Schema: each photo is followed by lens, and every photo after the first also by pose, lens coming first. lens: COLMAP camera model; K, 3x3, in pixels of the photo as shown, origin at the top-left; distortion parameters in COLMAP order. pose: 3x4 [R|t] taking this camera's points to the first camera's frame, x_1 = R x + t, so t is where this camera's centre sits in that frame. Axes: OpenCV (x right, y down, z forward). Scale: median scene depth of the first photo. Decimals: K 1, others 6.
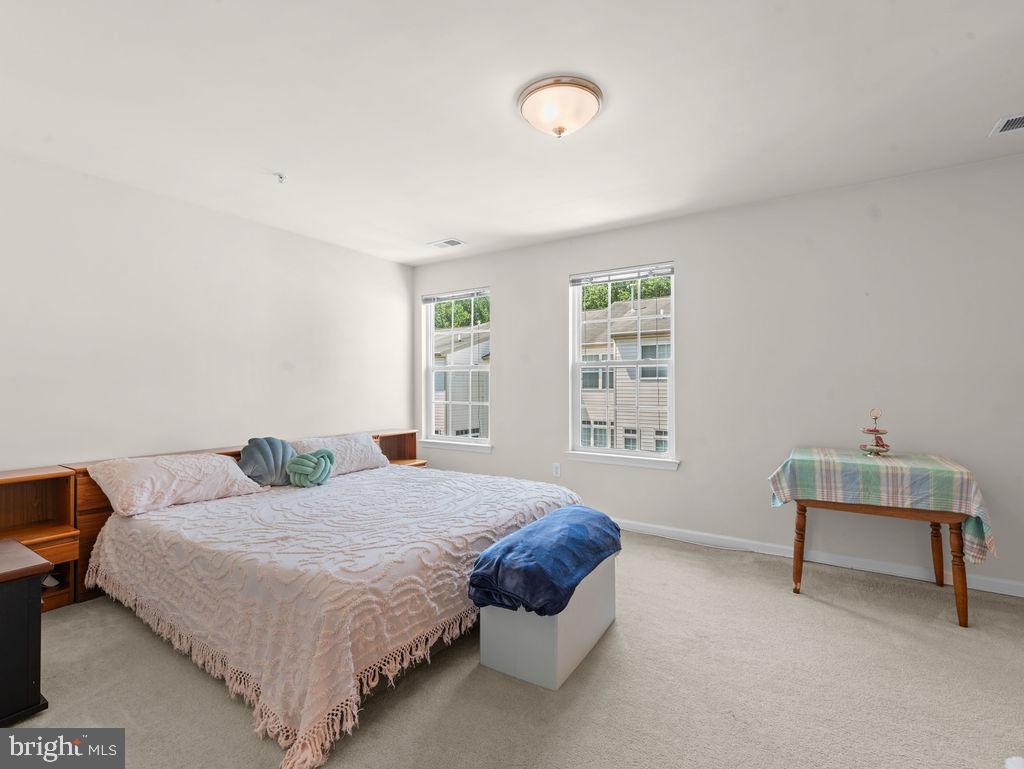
lens RADIAL K [[476.4, 0, 511.7], [0, 476.4, 385.0], [0, 0, 1]] dist [-0.002035, 0.000051]
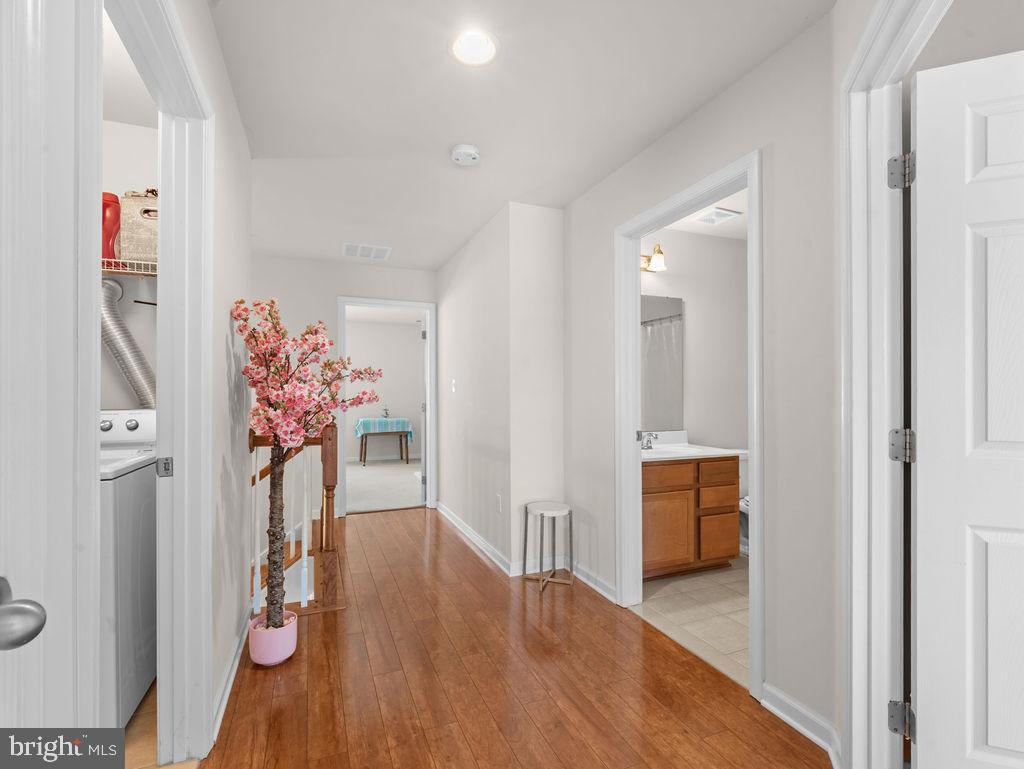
lens RADIAL K [[476.4, 0, 513.1], [0, 476.4, 389.0], [0, 0, 1]] dist [-0.002035, 0.000051]
pose [[0.561851, 0.002776, 0.827233, -1.339842], [-0.006392, 0.999979, 0.000985, -0.042790], [-0.827213, -0.005841, 0.561857, -1.424262]]
